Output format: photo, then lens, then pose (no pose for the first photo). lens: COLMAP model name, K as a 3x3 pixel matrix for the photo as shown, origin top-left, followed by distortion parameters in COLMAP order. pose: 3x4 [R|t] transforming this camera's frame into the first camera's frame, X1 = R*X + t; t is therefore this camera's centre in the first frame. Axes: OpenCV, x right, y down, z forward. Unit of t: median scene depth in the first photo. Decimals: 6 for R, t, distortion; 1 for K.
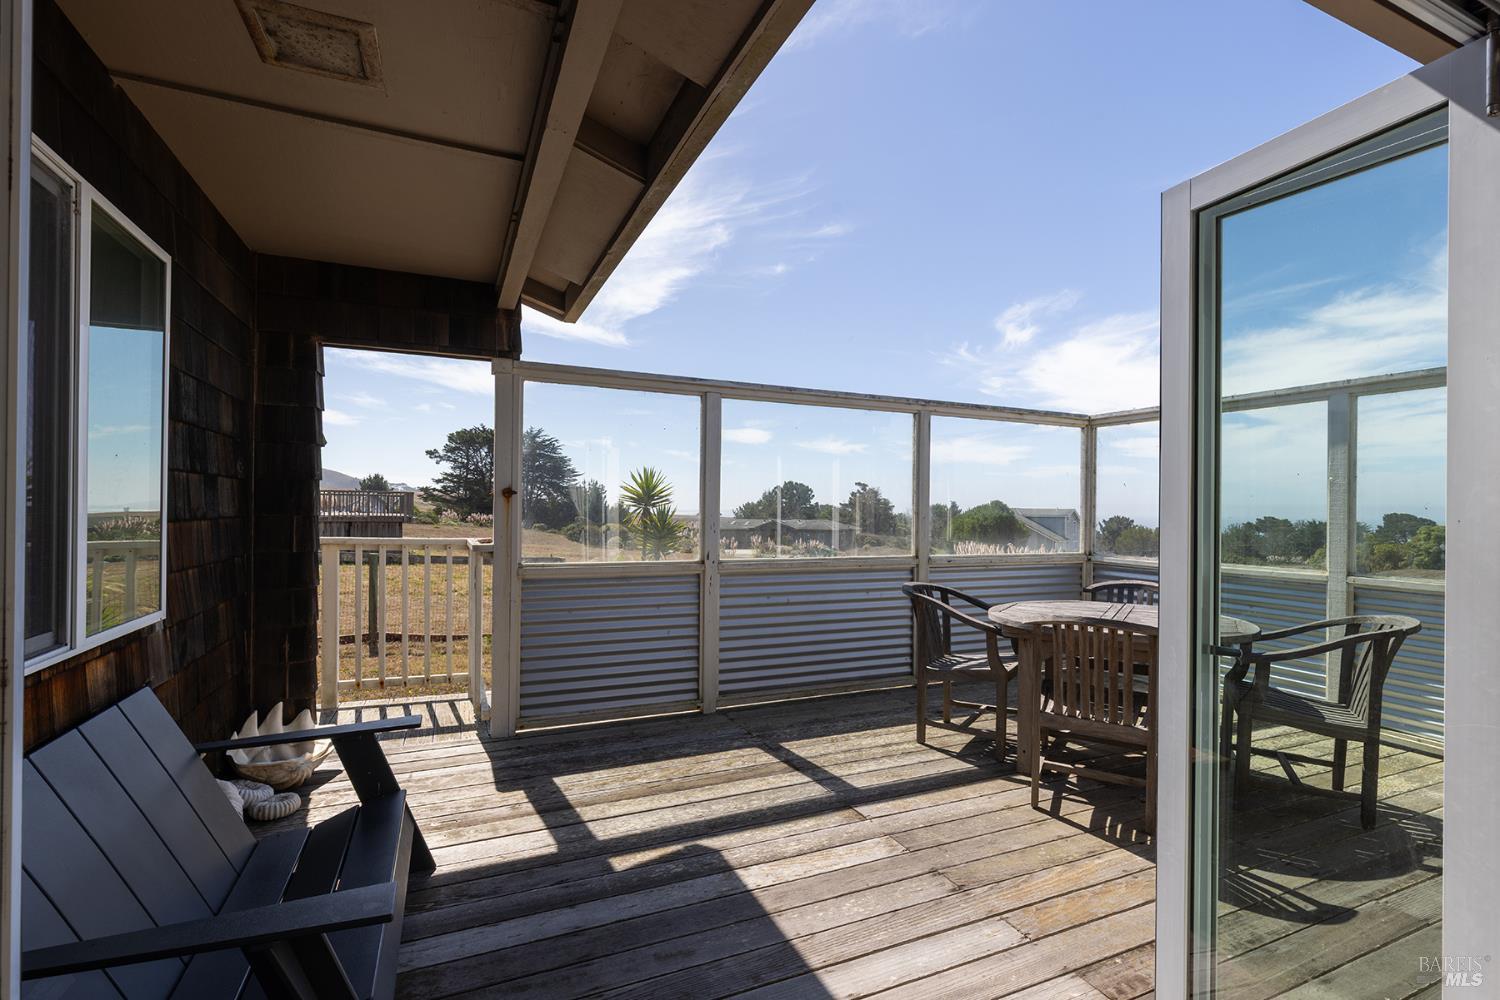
lens RADIAL K [[705.0, 0, 756.3], [0, 705.0, 502.2], [0, 0, 1]] dist [0.000527, -0.000186]
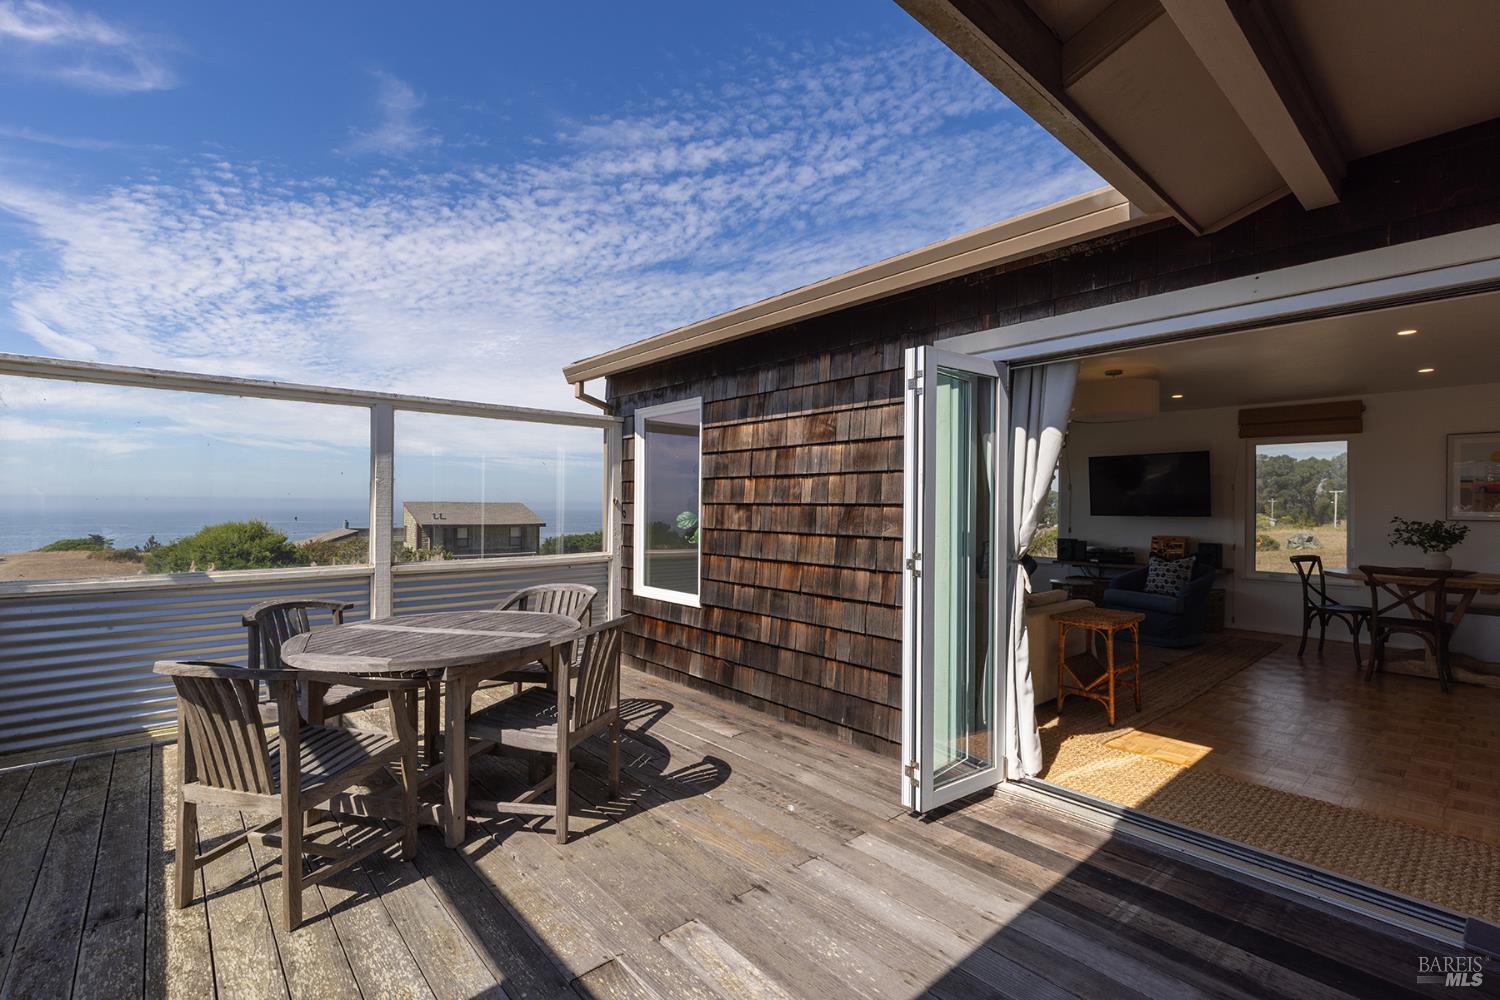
lens RADIAL K [[671.6, 0, 755.1], [0, 671.6, 503.0], [0, 0, 1]] dist [0.004710, -0.000313]
pose [[-0.301919, -0.002576, 0.953330, -0.485440], [-0.008075, 0.999967, 0.000145, -0.005662], [-0.953299, -0.007655, -0.301930, 0.995345]]
